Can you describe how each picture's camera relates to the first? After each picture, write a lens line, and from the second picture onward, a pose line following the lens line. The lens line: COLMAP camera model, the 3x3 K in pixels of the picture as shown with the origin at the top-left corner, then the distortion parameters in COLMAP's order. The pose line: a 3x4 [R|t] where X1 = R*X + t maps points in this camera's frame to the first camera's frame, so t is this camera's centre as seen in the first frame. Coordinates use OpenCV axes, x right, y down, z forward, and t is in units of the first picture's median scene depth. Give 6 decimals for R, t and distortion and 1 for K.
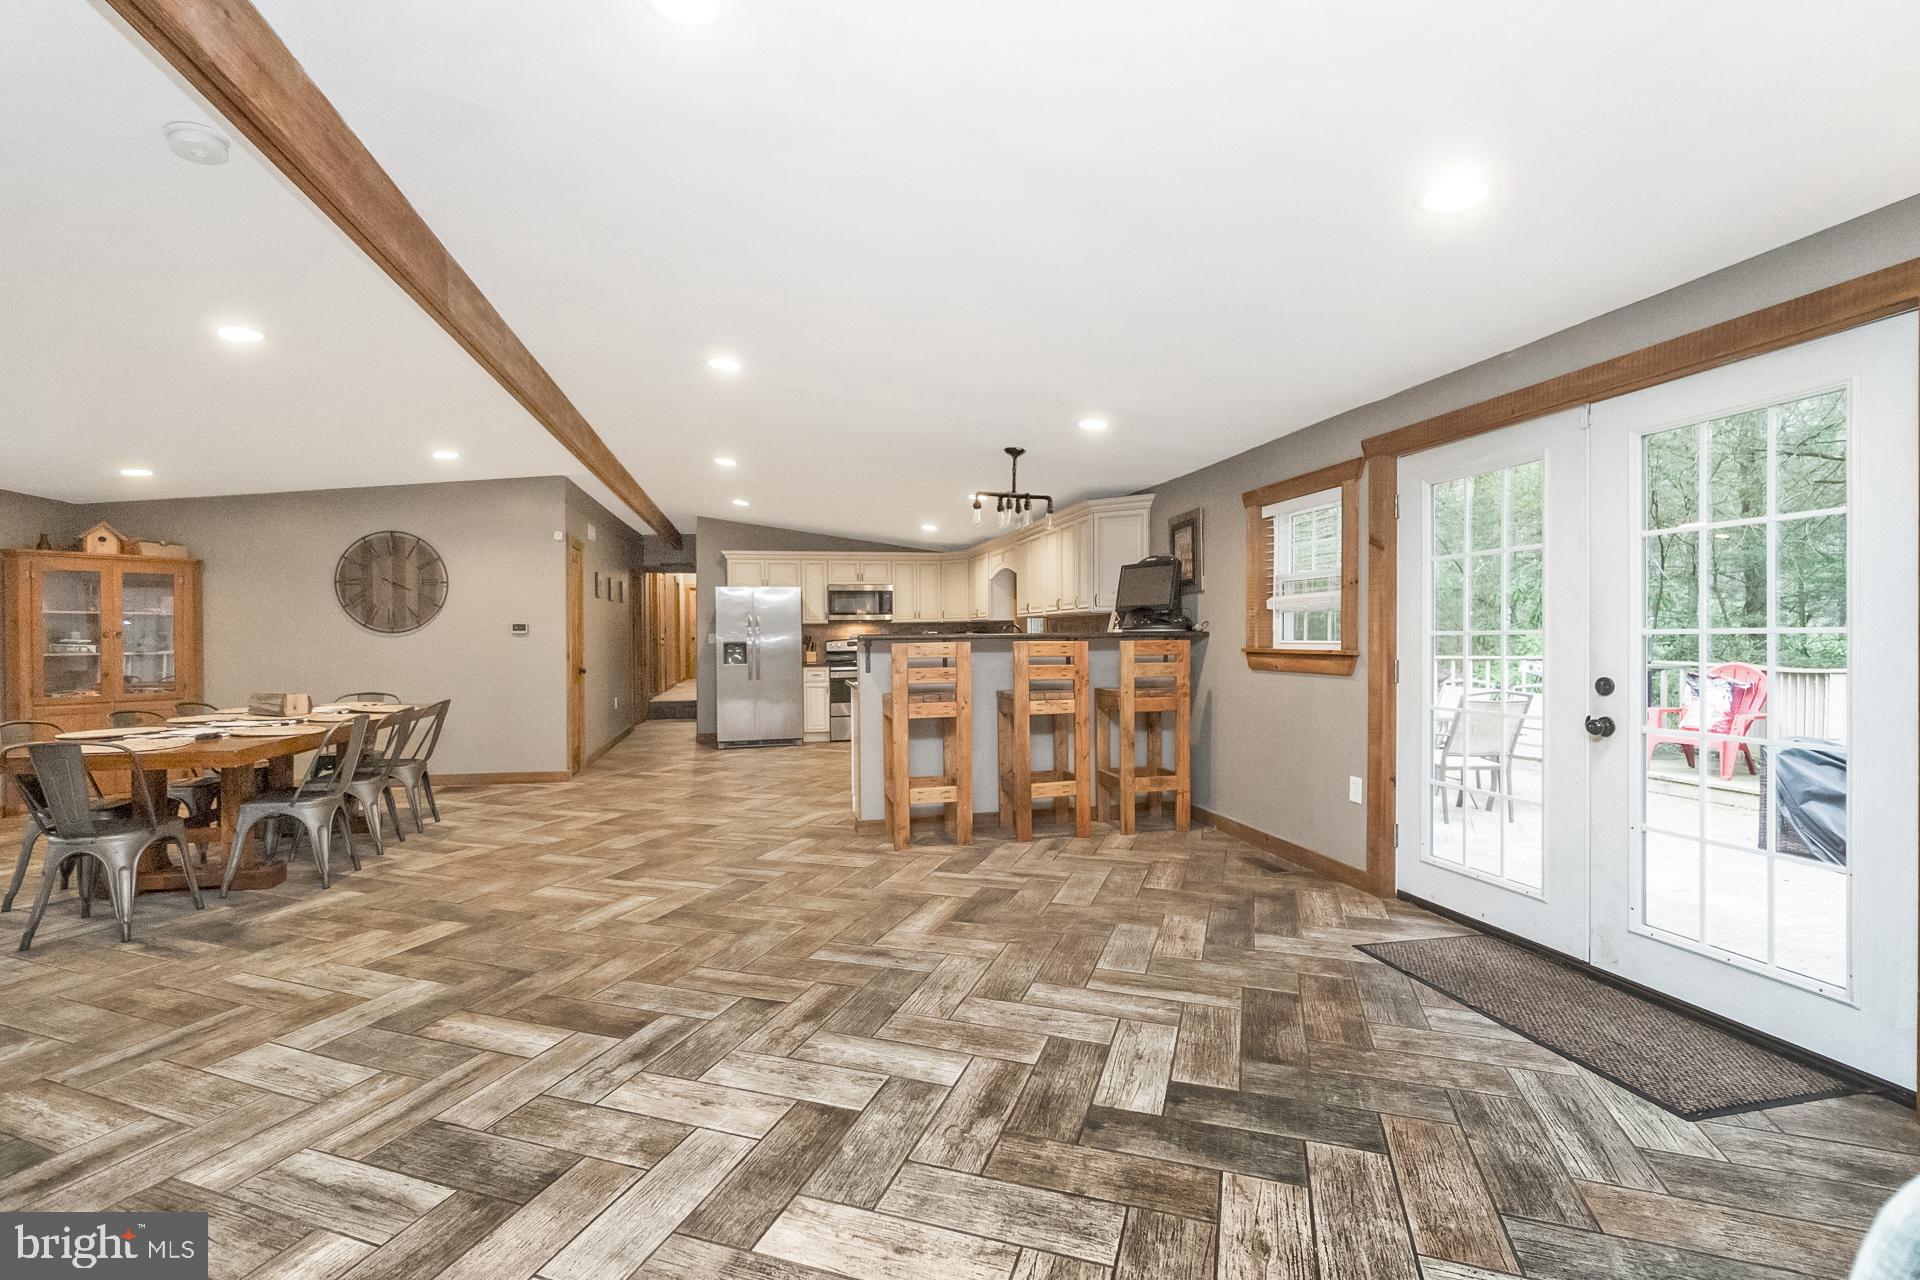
lens RADIAL K [[846.8, 0, 960.4], [0, 846.8, 641.3], [0, 0, 1]] dist [-0.010224, 0.002795]
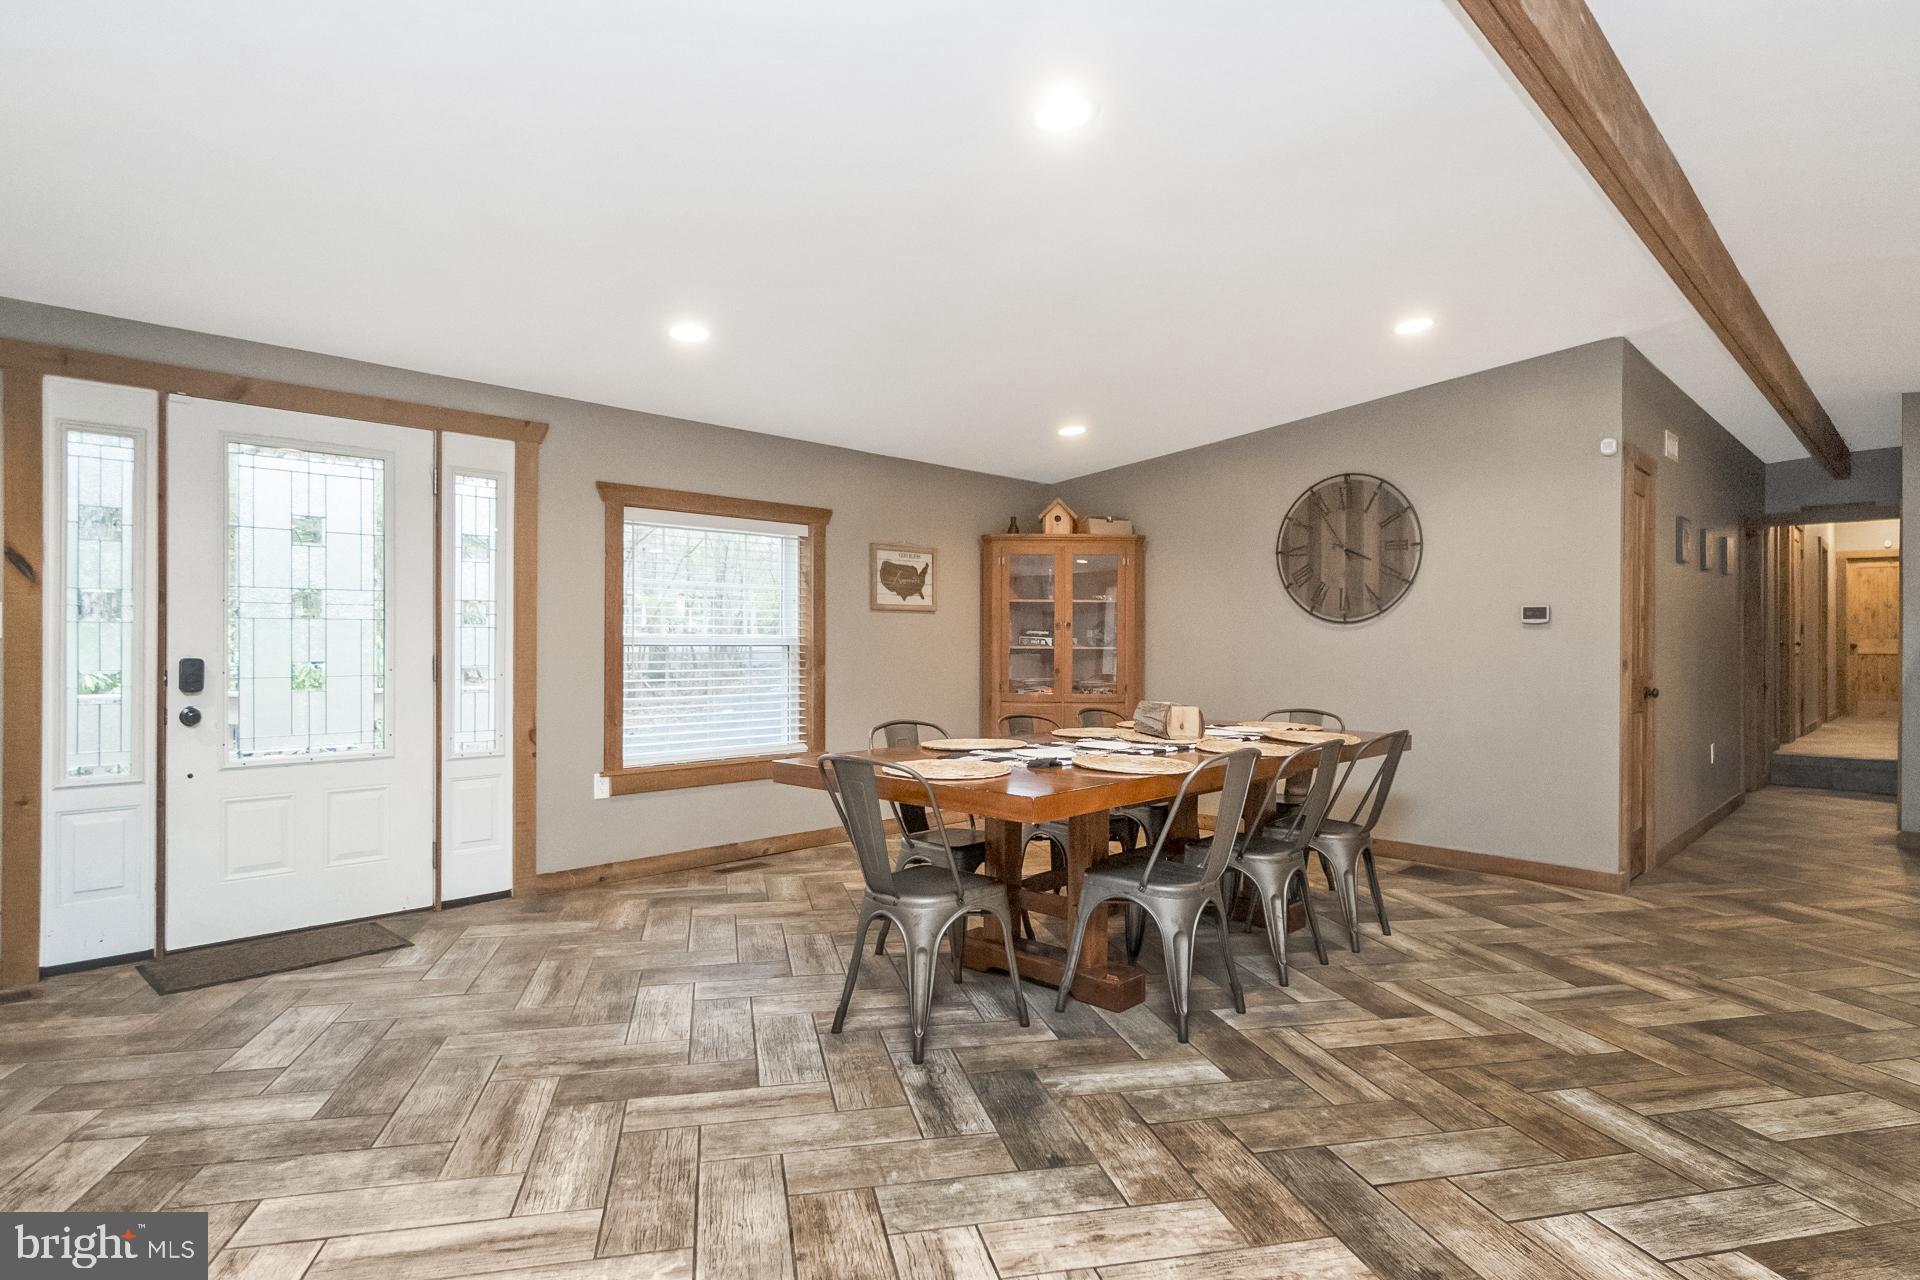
lens RADIAL K [[1024.8, 0, 964.0], [0, 1024.8, 643.3], [0, 0, 1]] dist [-0.002269, 0.002868]
pose [[0.541847, 0.007530, -0.840443, -0.162255], [-0.015231, 0.999884, -0.000861, 0.013037], [0.840339, 0.013268, 0.541899, 0.328466]]
